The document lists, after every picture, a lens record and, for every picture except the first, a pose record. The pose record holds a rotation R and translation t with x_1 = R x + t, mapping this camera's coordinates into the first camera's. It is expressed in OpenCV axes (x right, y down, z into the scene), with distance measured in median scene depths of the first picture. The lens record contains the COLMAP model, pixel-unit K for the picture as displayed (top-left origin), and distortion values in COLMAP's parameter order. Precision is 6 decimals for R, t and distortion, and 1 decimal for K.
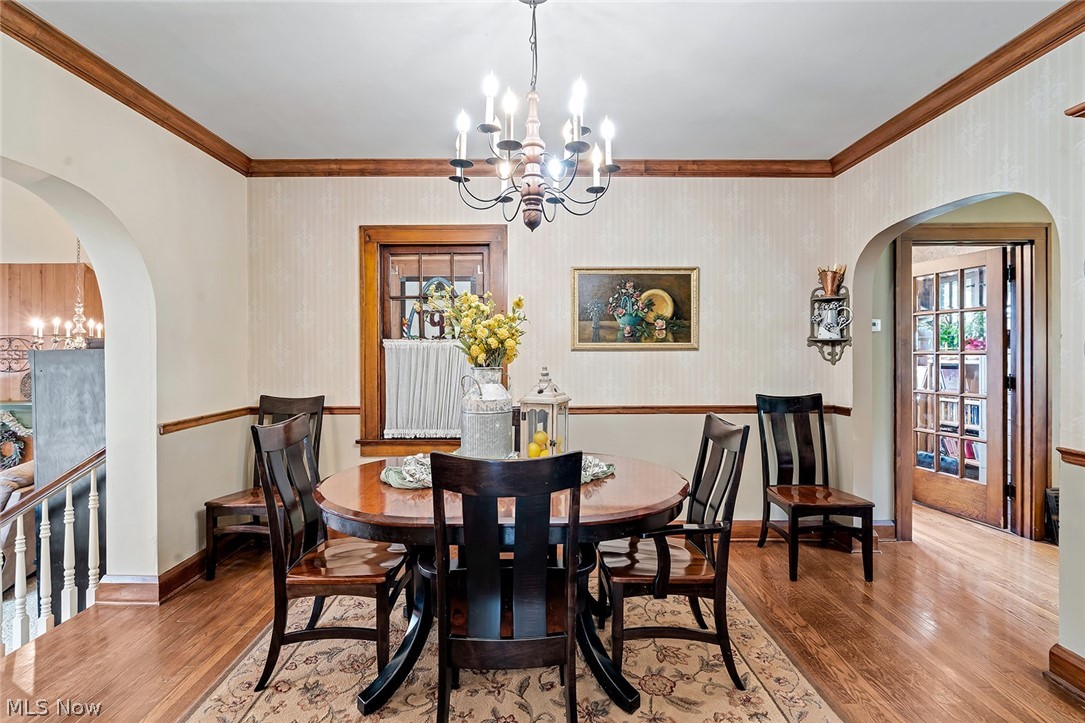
lens RADIAL K [[498.0, 0, 536.1], [0, 498.0, 352.9], [0, 0, 1]] dist [-0.009717, 0.001518]
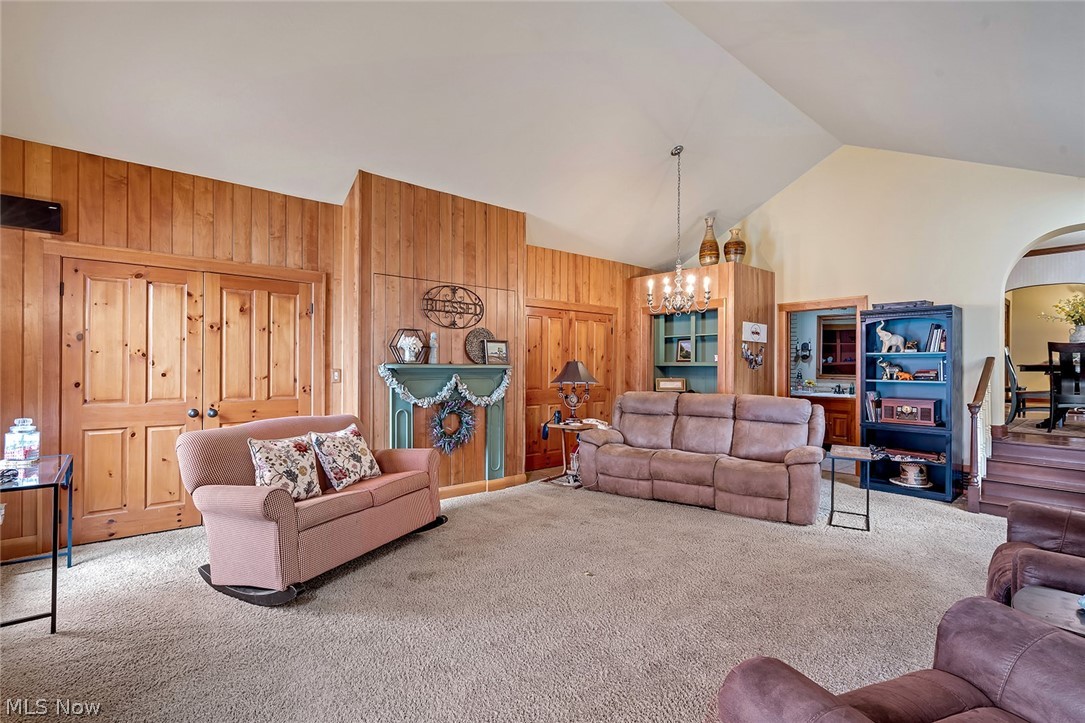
lens RADIAL K [[498.0, 0, 538.9], [0, 498.0, 365.4], [0, 0, 1]] dist [-0.009717, 0.001518]
pose [[0.769291, 0.007505, 0.638854, -2.621366], [-0.004997, 0.999971, -0.005731, 0.182878], [-0.638879, 0.001216, 0.769306, 0.499784]]
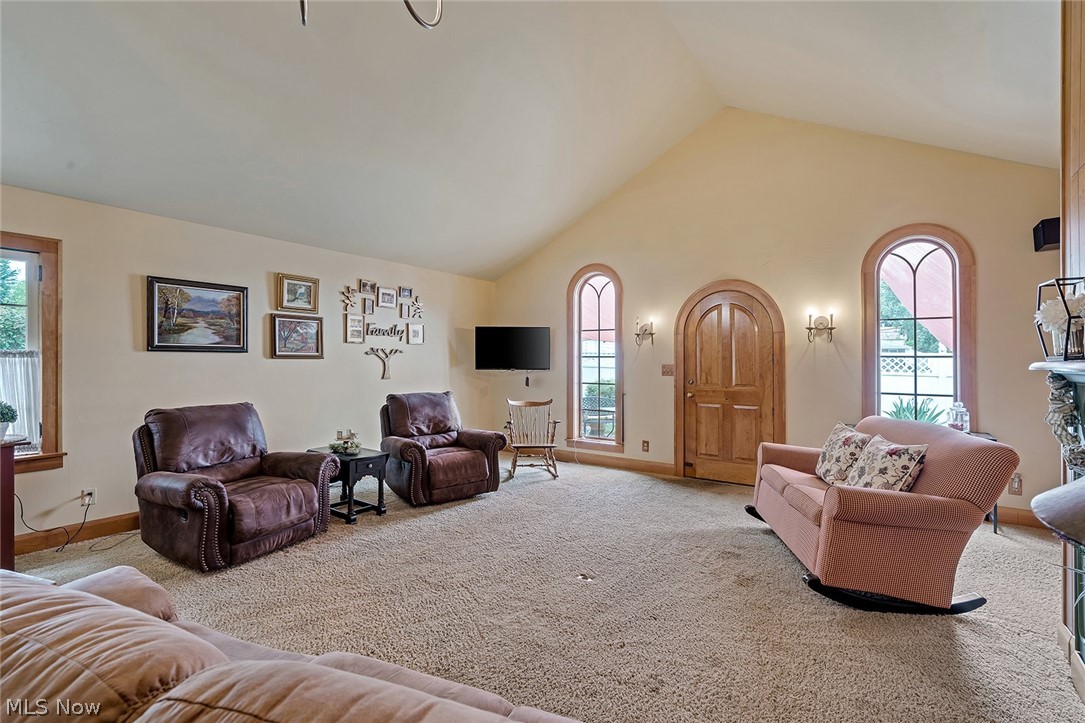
lens RADIAL K [[498.0, 0, 540.4], [0, 498.0, 359.9], [0, 0, 1]] dist [-0.009717, 0.001518]
pose [[-0.577688, 0.001624, -0.816256, -1.204481], [-0.004568, 0.999976, 0.005223, 0.172351], [0.816245, 0.006746, -0.577667, 1.582780]]
